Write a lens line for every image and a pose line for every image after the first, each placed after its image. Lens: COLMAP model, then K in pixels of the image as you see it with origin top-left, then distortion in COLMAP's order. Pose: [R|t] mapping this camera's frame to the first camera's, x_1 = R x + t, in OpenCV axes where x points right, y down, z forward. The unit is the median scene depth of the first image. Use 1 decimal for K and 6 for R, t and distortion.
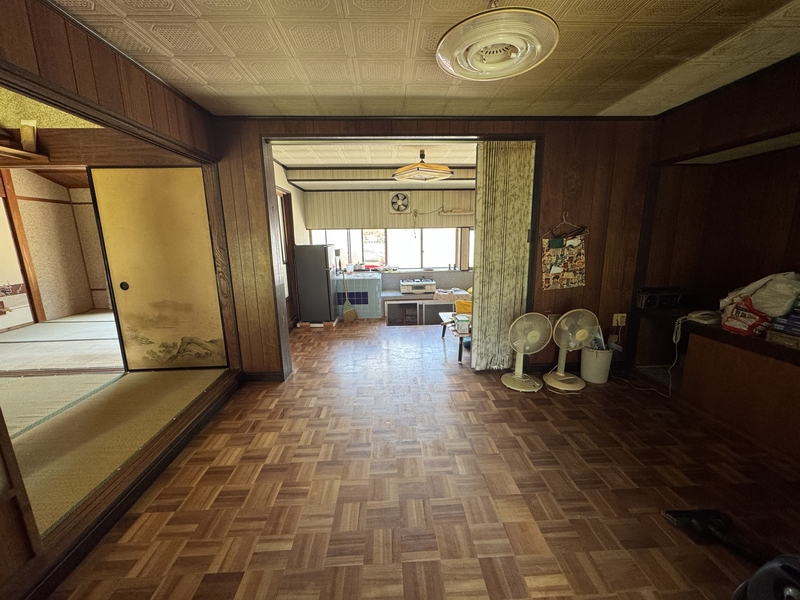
lens RADIAL K [[321.6, 0, 401.3], [0, 321.6, 299.6], [0, 0, 1]] dist [-0.001872, -0.000227]
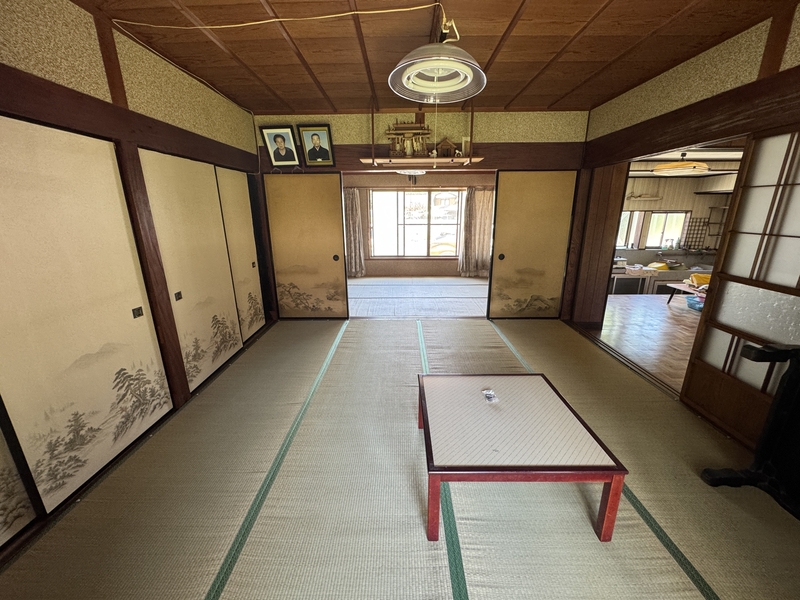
lens RADIAL K [[321.6, 0, 400.3], [0, 321.6, 301.5], [0, 0, 1]] dist [-0.001872, -0.000227]
pose [[0.997663, 0.025782, -0.063275, -1.139250], [-0.020931, 0.996876, 0.076160, 0.049929], [0.065041, -0.074658, 0.995086, -0.400909]]
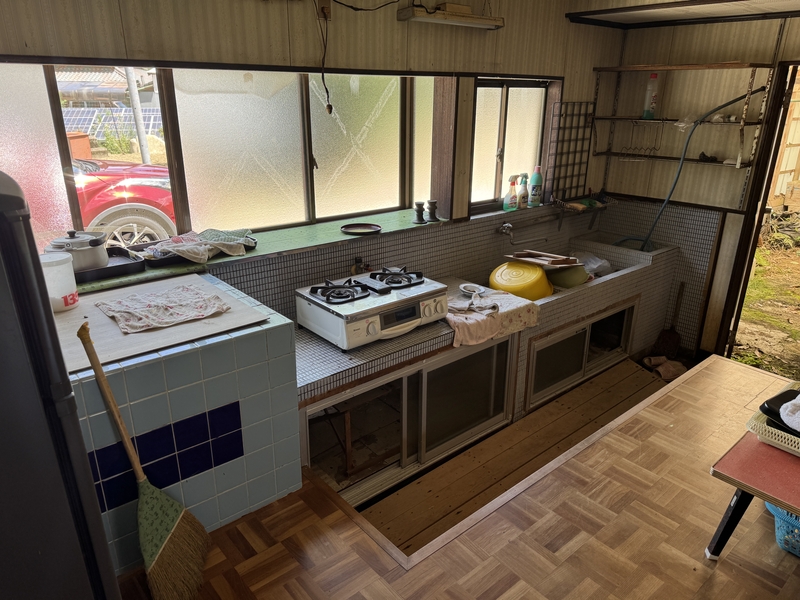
lens RADIAL K [[565.2, 0, 399.5], [0, 565.2, 301.0], [0, 0, 1]] dist [0.045937, 0.000224]
pose [[0.789209, -0.191919, 0.583367, -0.374497], [0.100834, 0.977518, 0.185176, -0.237066], [-0.605791, -0.087320, 0.790818, 1.151425]]
